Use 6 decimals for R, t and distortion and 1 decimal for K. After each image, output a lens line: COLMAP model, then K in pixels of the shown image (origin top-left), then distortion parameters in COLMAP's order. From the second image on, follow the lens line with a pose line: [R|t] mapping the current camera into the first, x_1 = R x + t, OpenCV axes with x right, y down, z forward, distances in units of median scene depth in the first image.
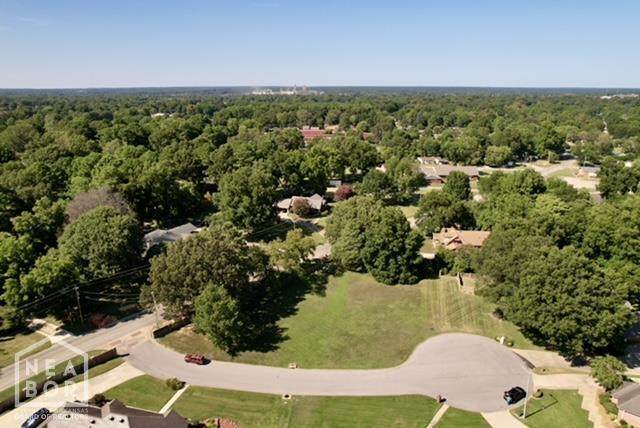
lens RADIAL K [[422.6, 0, 320.0], [0, 422.6, 214.0], [0, 0, 1]] dist [-0.004719, -0.092811]
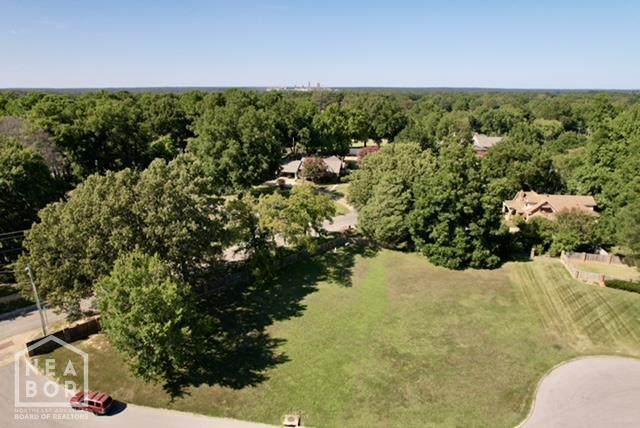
lens RADIAL K [[420.7, 0, 320.0], [0, 420.7, 214.0], [0, 0, 1]] dist [-0.065082, 0.062535]
pose [[0.999482, 0.011674, -0.029995, -0.014187], [-0.011687, 0.999932, -0.000262, 0.088208], [0.029990, 0.000612, 0.999550, 0.378957]]
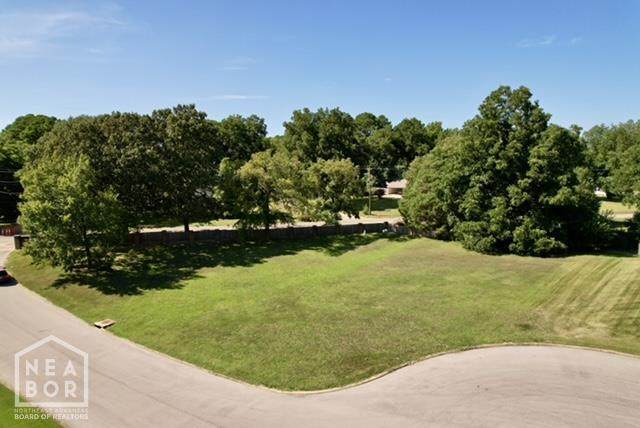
lens RADIAL K [[407.5, 0, 320.0], [0, 407.5, 214.0], [0, 0, 1]] dist [-0.065418, 0.057929]
pose [[0.851190, 0.045176, -0.522910, 0.229220], [-0.135401, 0.981466, -0.135612, 0.203604], [0.507093, 0.186234, 0.841531, 0.551570]]
